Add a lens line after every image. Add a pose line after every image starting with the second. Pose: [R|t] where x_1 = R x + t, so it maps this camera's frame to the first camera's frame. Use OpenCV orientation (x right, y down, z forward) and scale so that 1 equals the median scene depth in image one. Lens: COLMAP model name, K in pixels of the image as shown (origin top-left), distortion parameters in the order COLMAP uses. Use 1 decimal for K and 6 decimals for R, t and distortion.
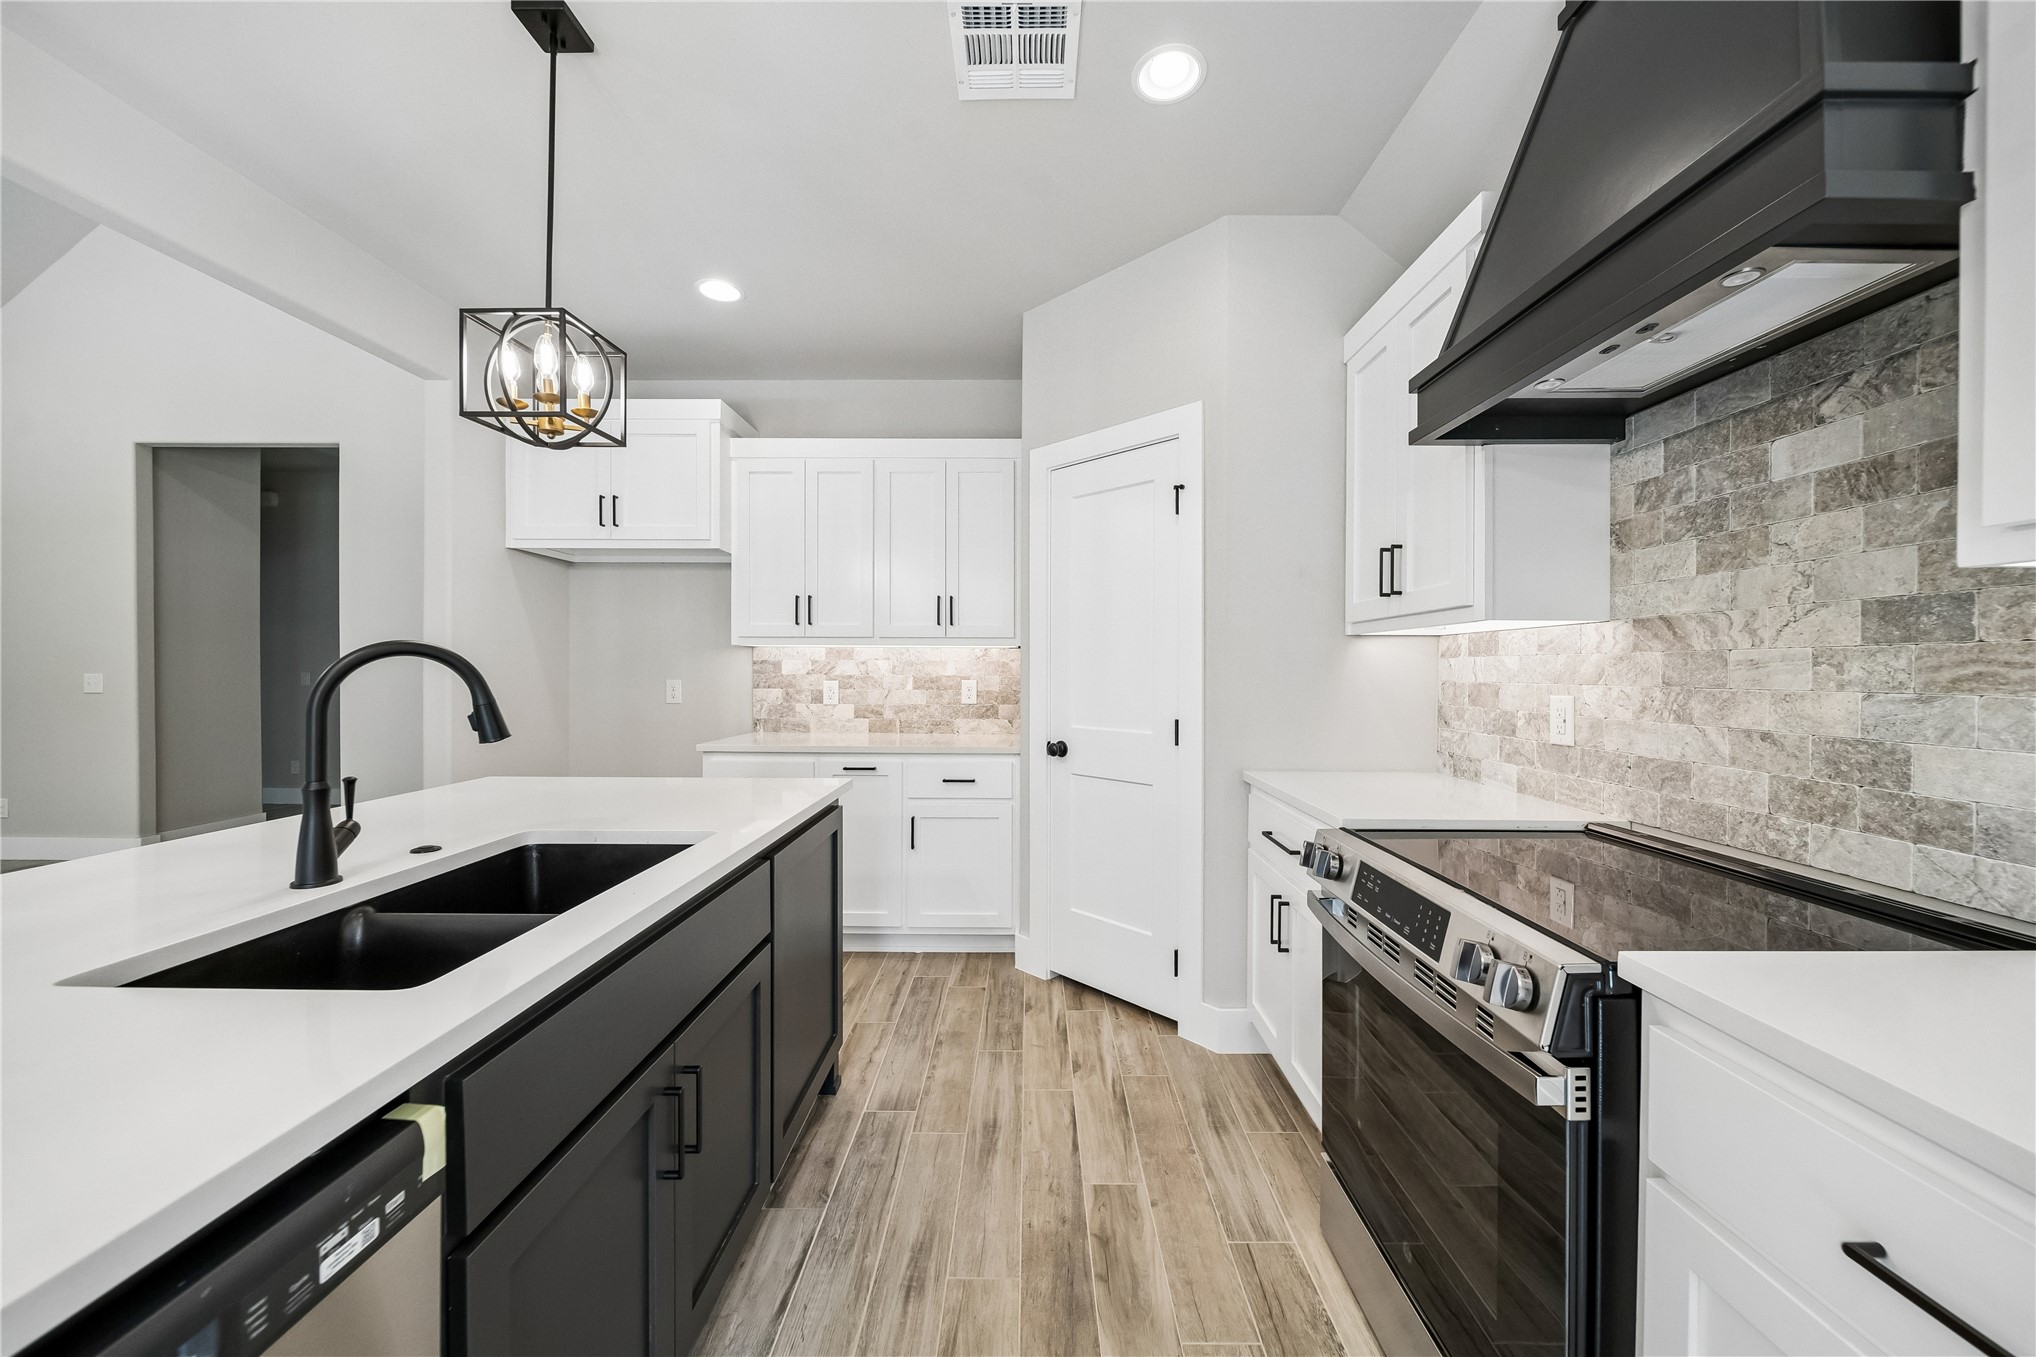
lens RADIAL K [[738.9, 0, 1019.5], [0, 738.9, 672.8], [0, 0, 1]] dist [-0.003058, -0.000235]
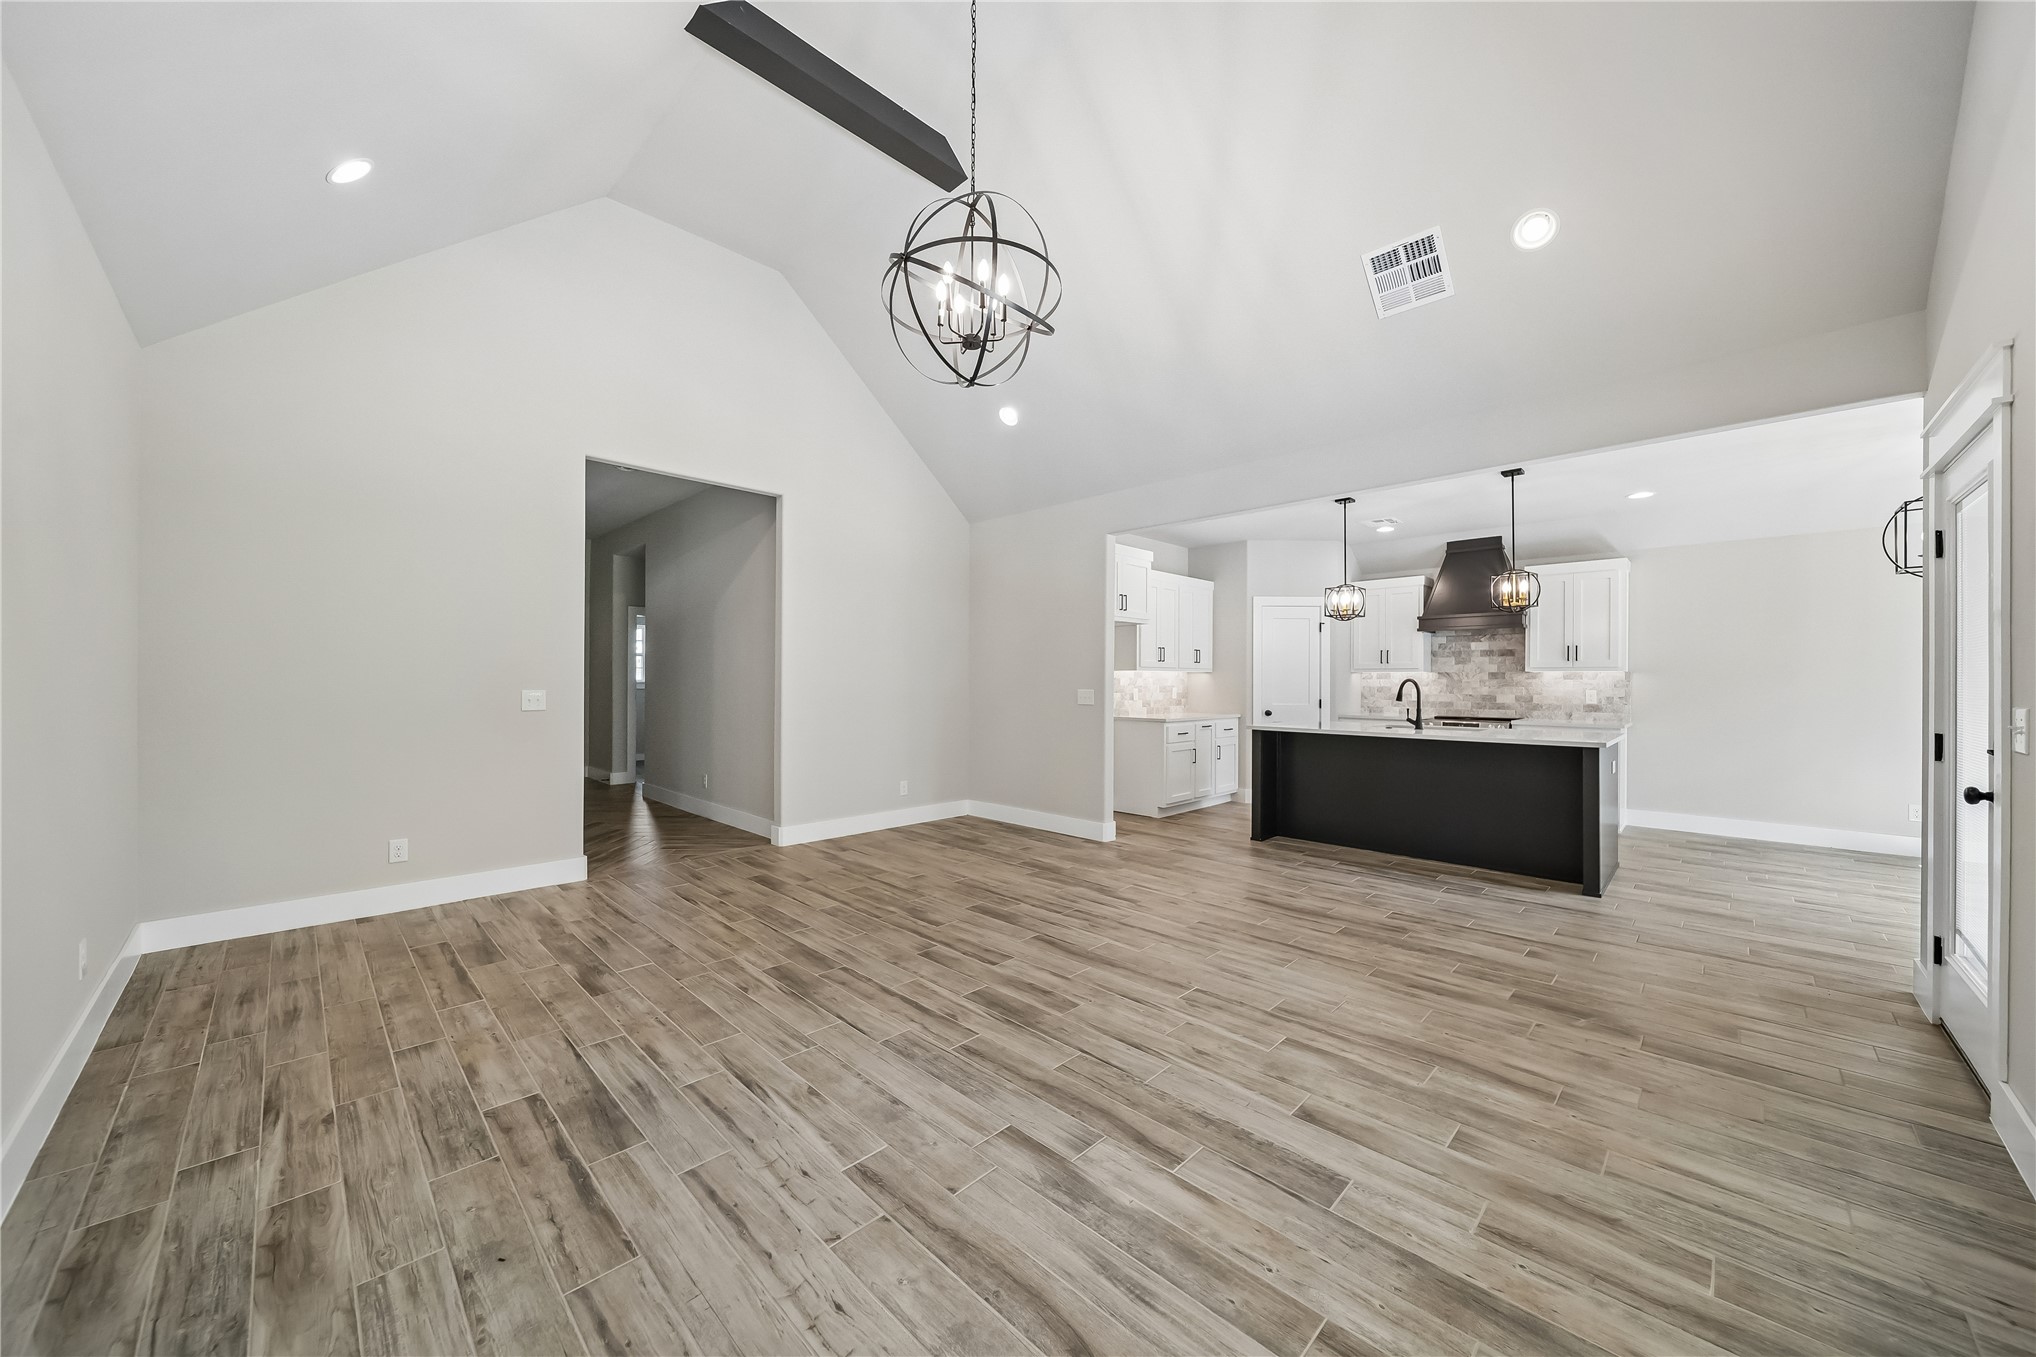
lens RADIAL K [[726.7, 0, 1018.0], [0, 726.7, 678.5], [0, 0, 1]] dist [-0.006640, -0.000030]
pose [[0.694283, -0.000168, 0.719702, -4.274032], [0.002299, 0.999995, -0.001984, -0.030199], [-0.719698, 0.003031, 0.694280, -0.278258]]
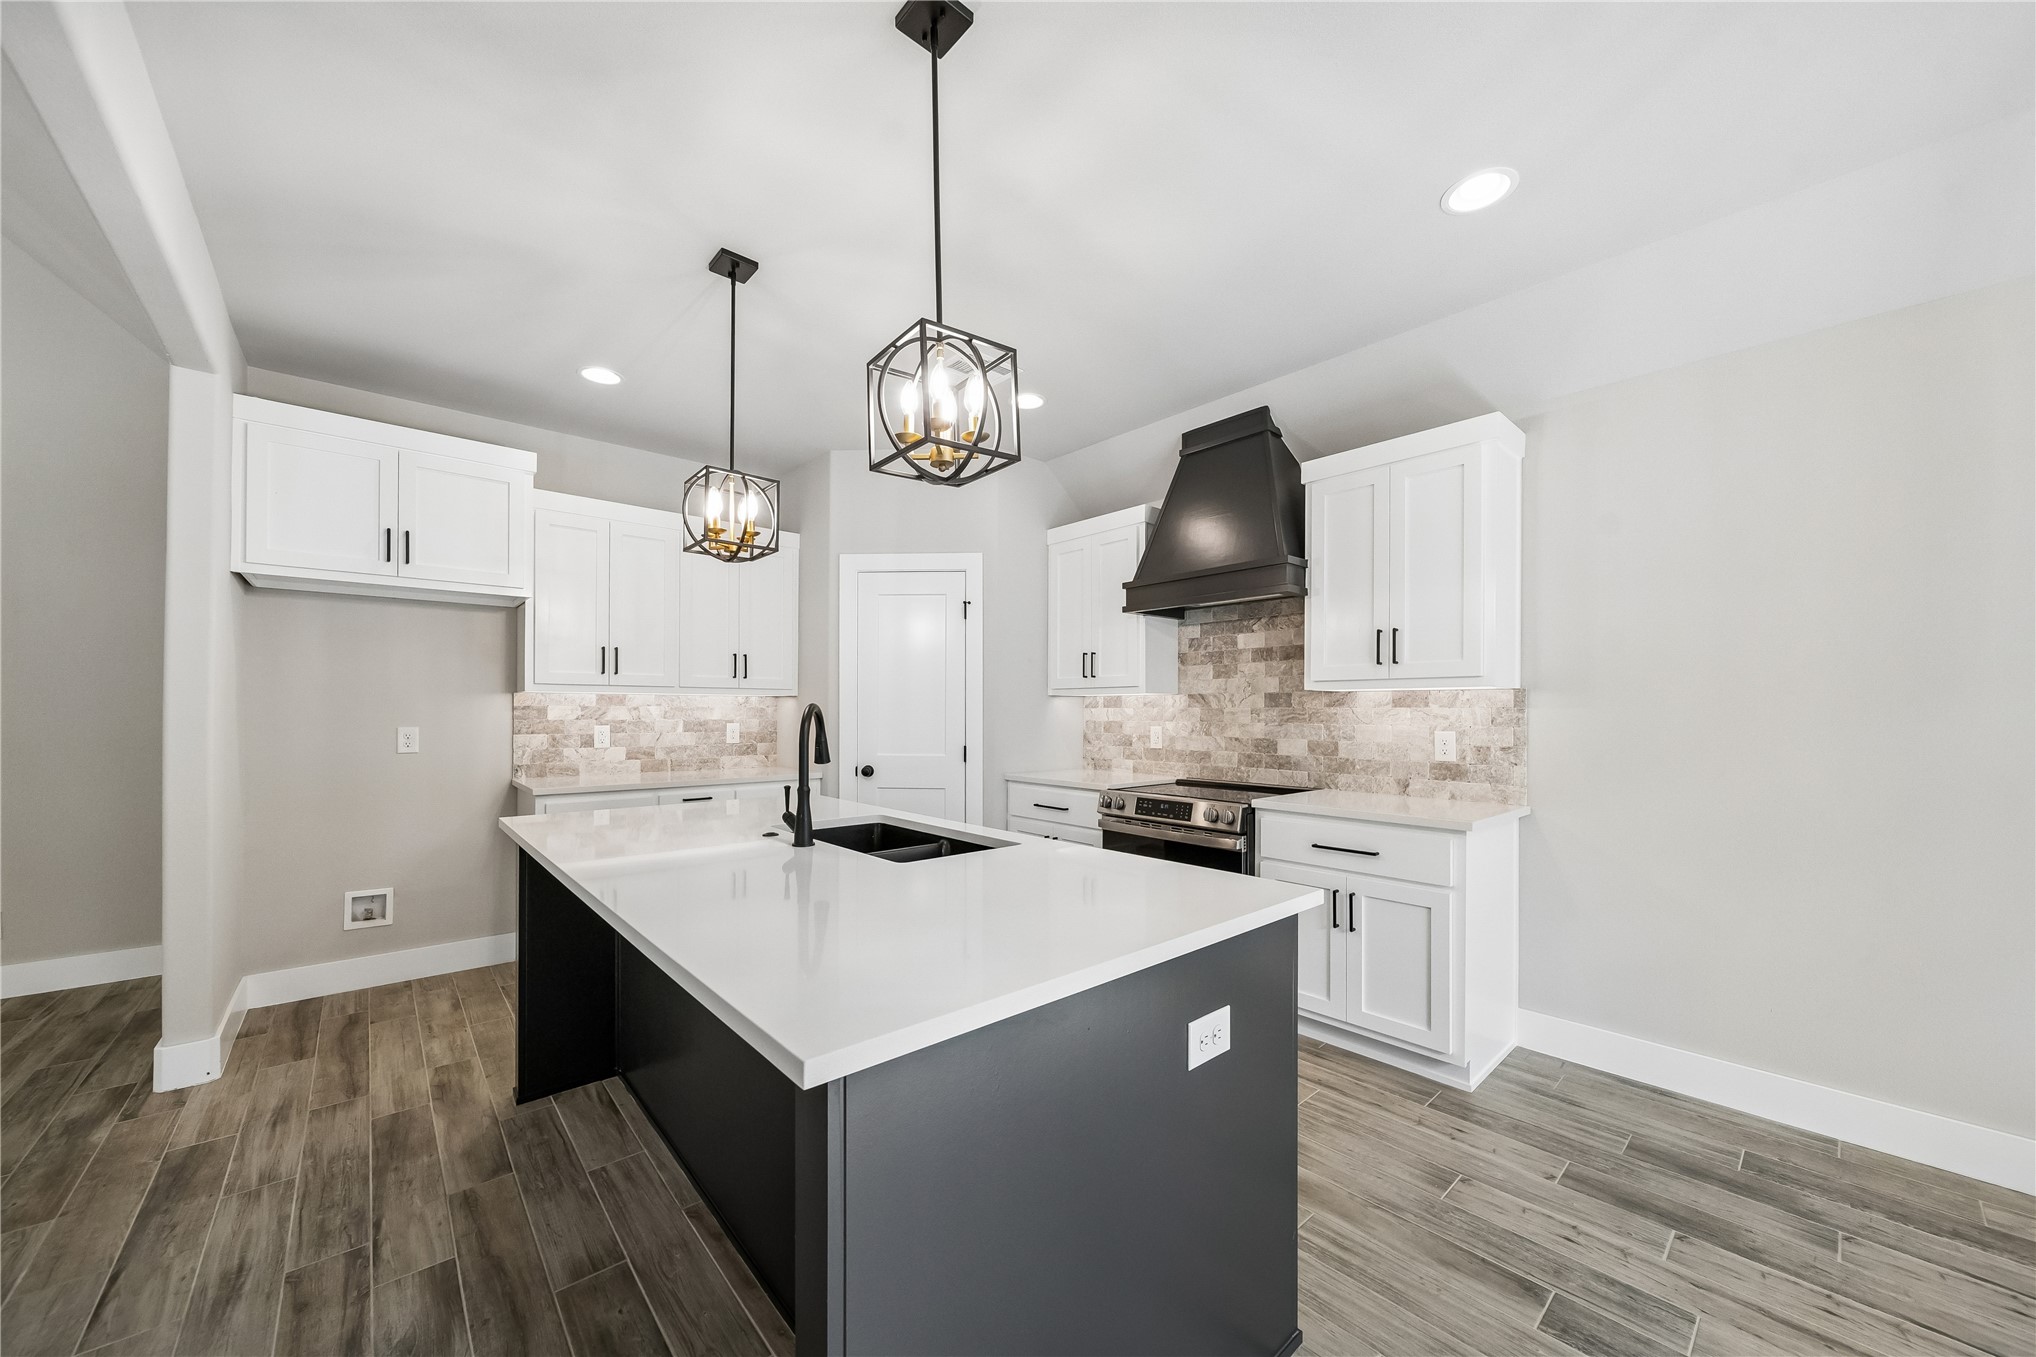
lens RADIAL K [[744.9, 0, 1017.1], [0, 744.9, 709.9], [0, 0, 1]] dist [-0.001552, -0.000187]
pose [[0.742198, -0.000138, 0.670181, -1.208286], [0.002940, 0.999991, -0.003051, -0.015054], [-0.670174, 0.004235, 0.742192, -0.436099]]
